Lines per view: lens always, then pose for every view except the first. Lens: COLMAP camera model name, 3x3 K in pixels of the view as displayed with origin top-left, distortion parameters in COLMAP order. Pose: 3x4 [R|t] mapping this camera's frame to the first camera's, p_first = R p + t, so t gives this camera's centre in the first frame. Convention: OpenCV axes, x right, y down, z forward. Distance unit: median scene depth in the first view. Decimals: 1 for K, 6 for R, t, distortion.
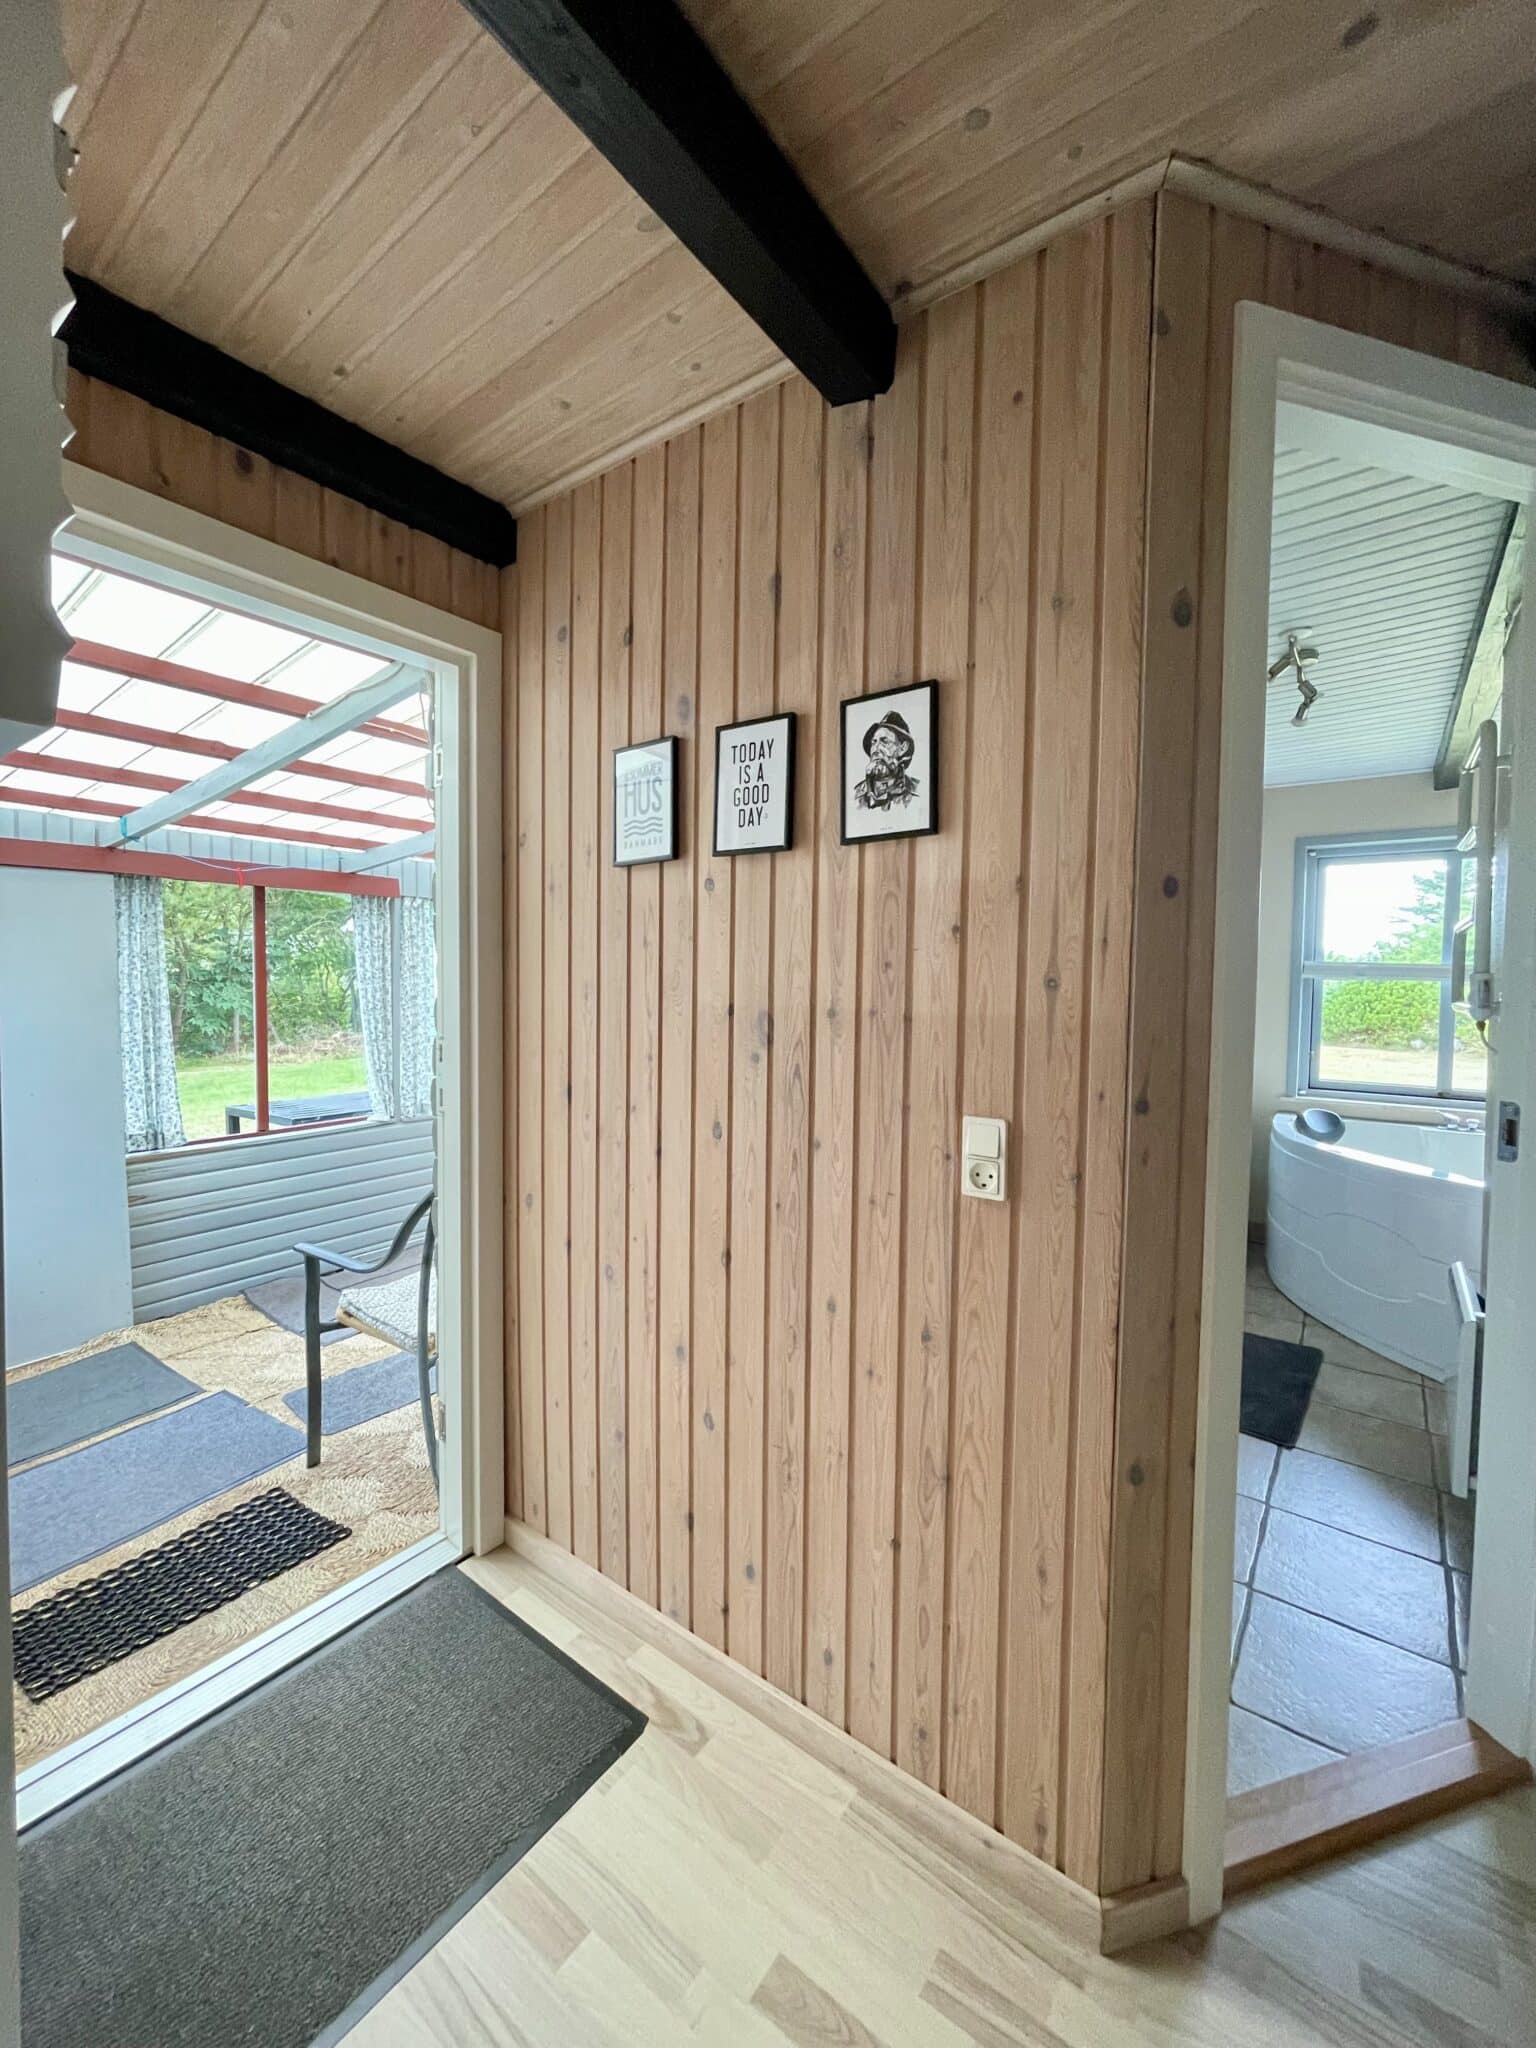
lens RADIAL K [[822.6, 0, 768.7], [0, 822.6, 1021.0], [0, 0, 1]] dist [0.004947, 0.000250]
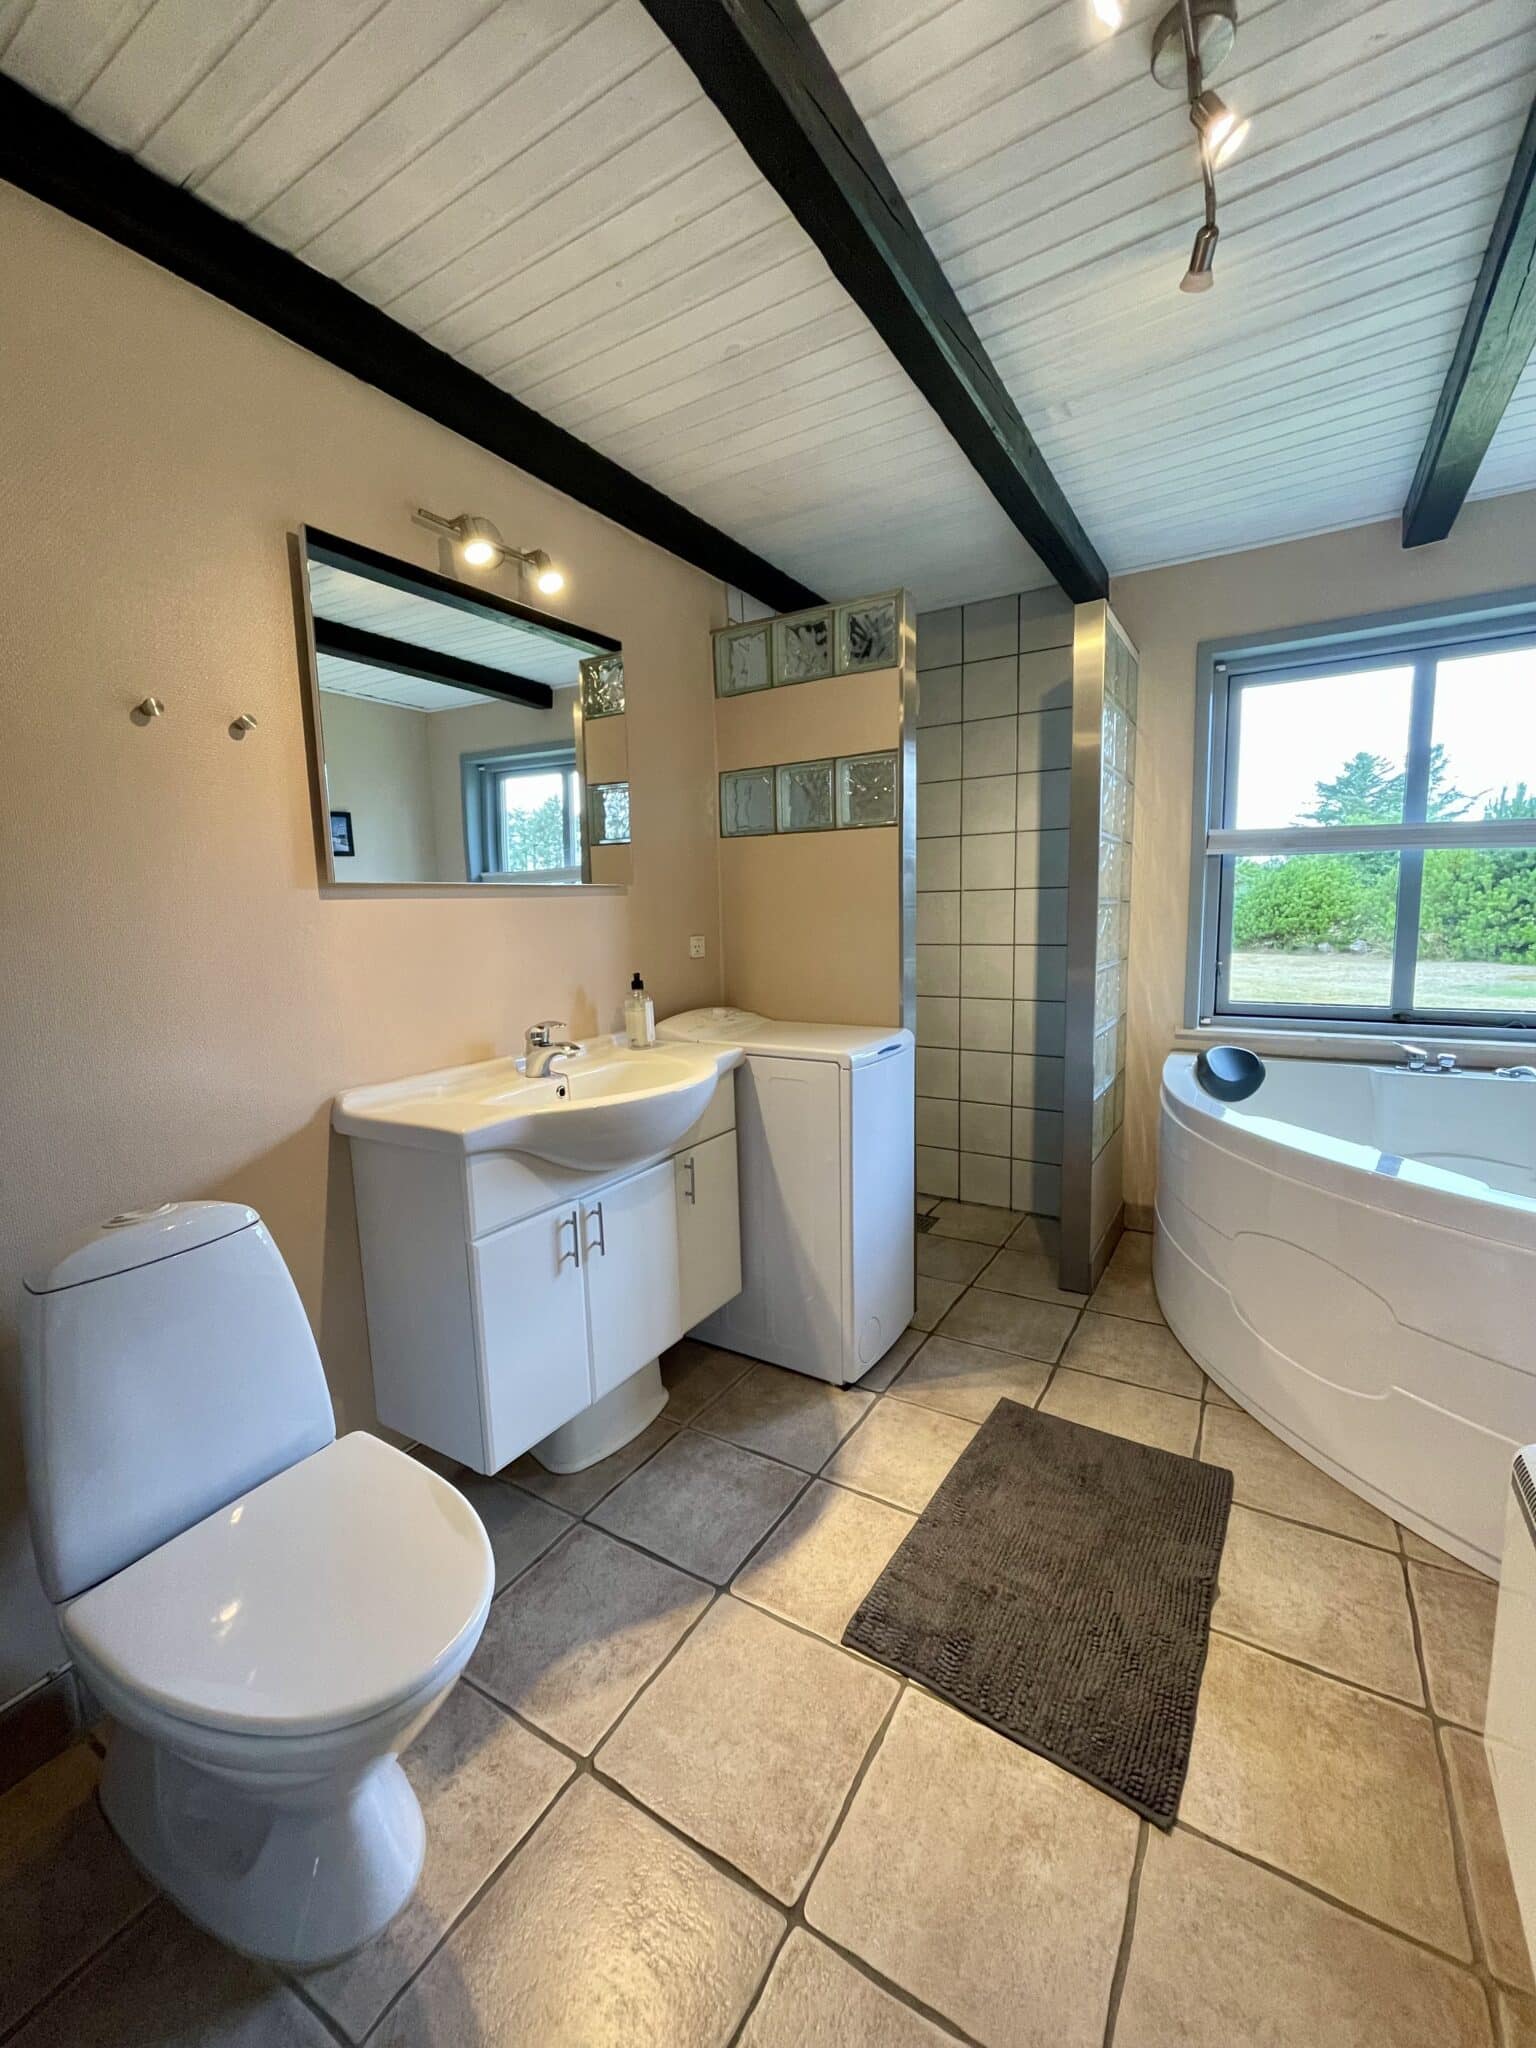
lens RADIAL K [[822.6, 0, 766.6], [0, 822.6, 1017.5], [0, 0, 1]] dist [0.004947, 0.000250]
pose [[0.995989, -0.045406, 0.077102, 0.238525], [0.038846, 0.995661, 0.084558, 0.011031], [-0.080607, -0.081224, 0.993431, 0.360662]]
